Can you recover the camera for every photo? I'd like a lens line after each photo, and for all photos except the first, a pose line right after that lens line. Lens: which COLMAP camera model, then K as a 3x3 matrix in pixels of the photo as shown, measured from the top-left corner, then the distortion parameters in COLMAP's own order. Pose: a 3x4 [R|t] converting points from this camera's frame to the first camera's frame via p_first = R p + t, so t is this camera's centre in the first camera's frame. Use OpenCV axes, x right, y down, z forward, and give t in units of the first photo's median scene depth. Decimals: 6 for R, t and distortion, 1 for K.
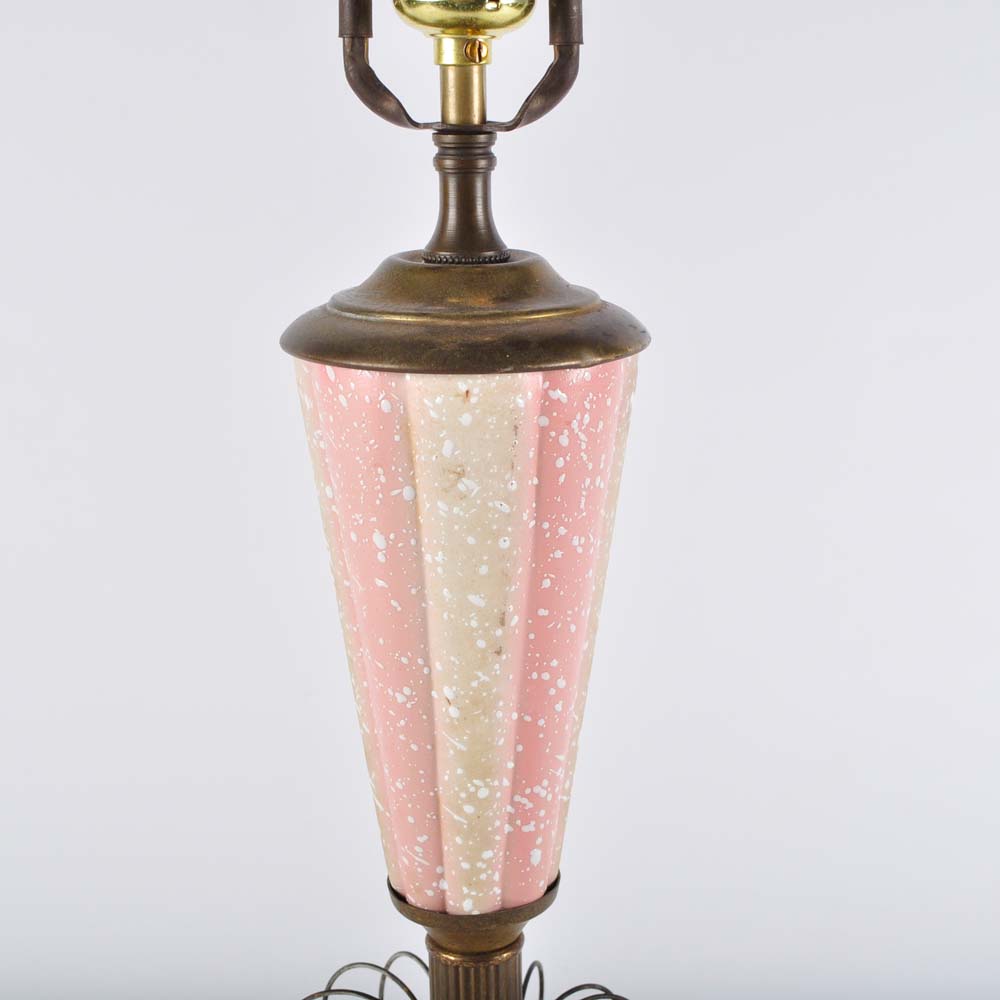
lens RADIAL K [[2097.6, 0, 500.0], [0, 2097.6, 500.0], [0, 0, 1]] dist [-0.029633, 0.074123]
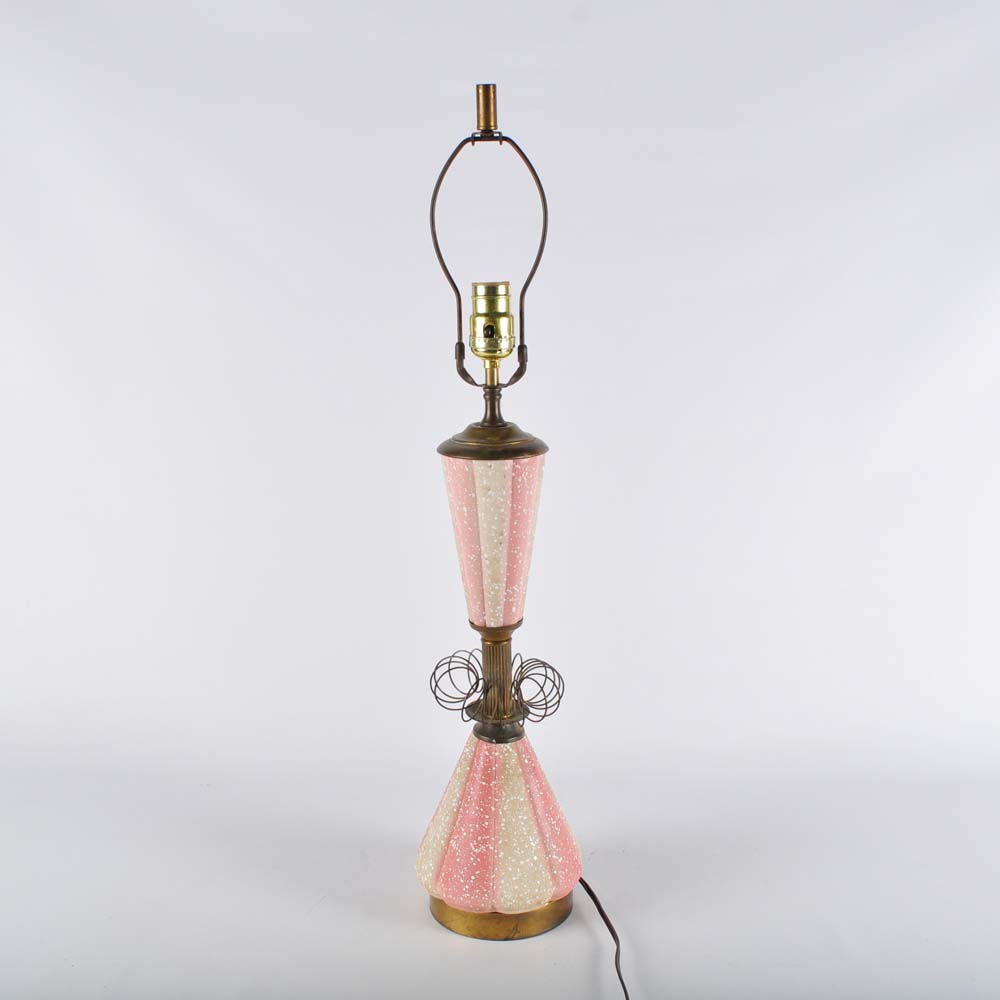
lens RADIAL K [[1336.2, 0, 500.0], [0, 1336.2, 500.0], [0, 0, 1]] dist [-0.085304, 0.032931]
pose [[0.997859, 0.007960, -0.064911, 0.134444], [-0.009785, 0.999565, -0.027836, 0.062115], [0.064661, 0.028412, 0.997503, -1.111424]]
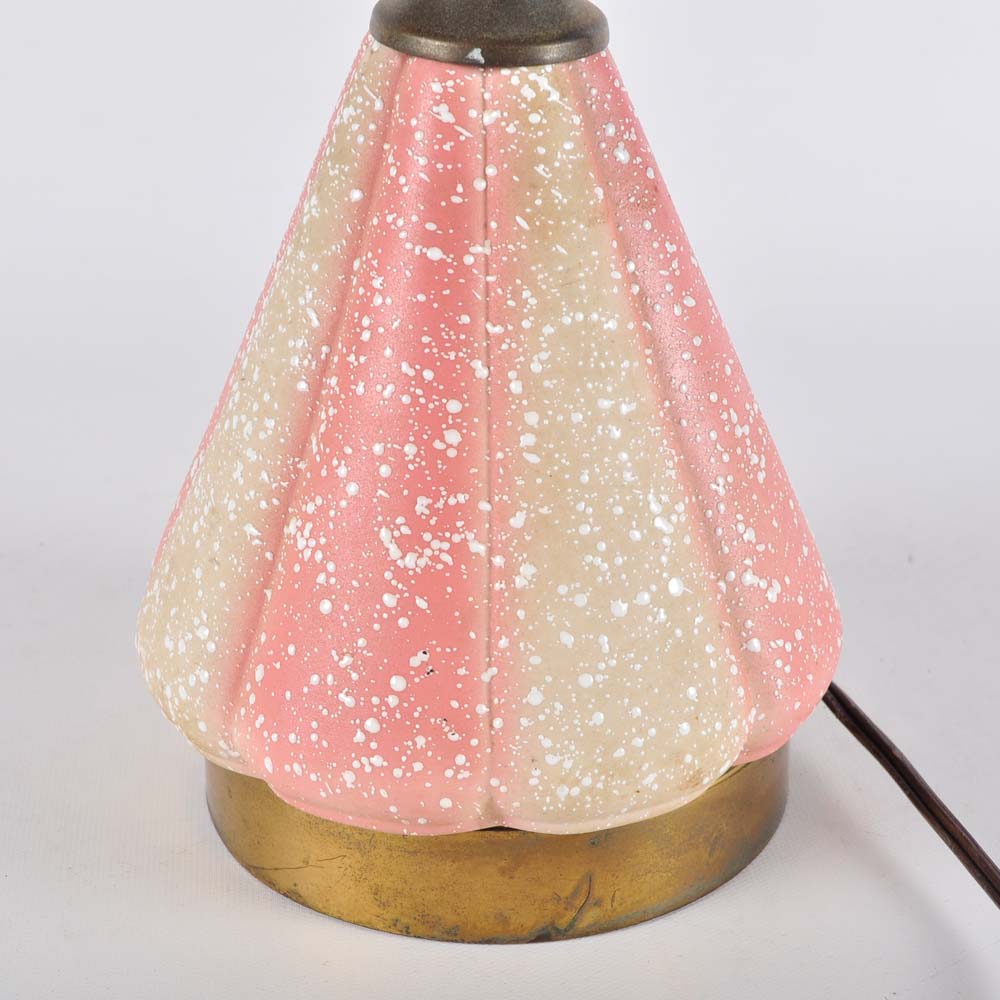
lens RADIAL K [[2097.6, 0, 500.0], [0, 2097.6, 500.0], [0, 0, 1]] dist [-0.029633, 0.074123]
pose [[0.999828, -0.009516, 0.015897, -0.020270], [0.006409, 0.982691, 0.185143, 0.416604], [-0.017383, -0.185010, 0.982583, 0.344143]]
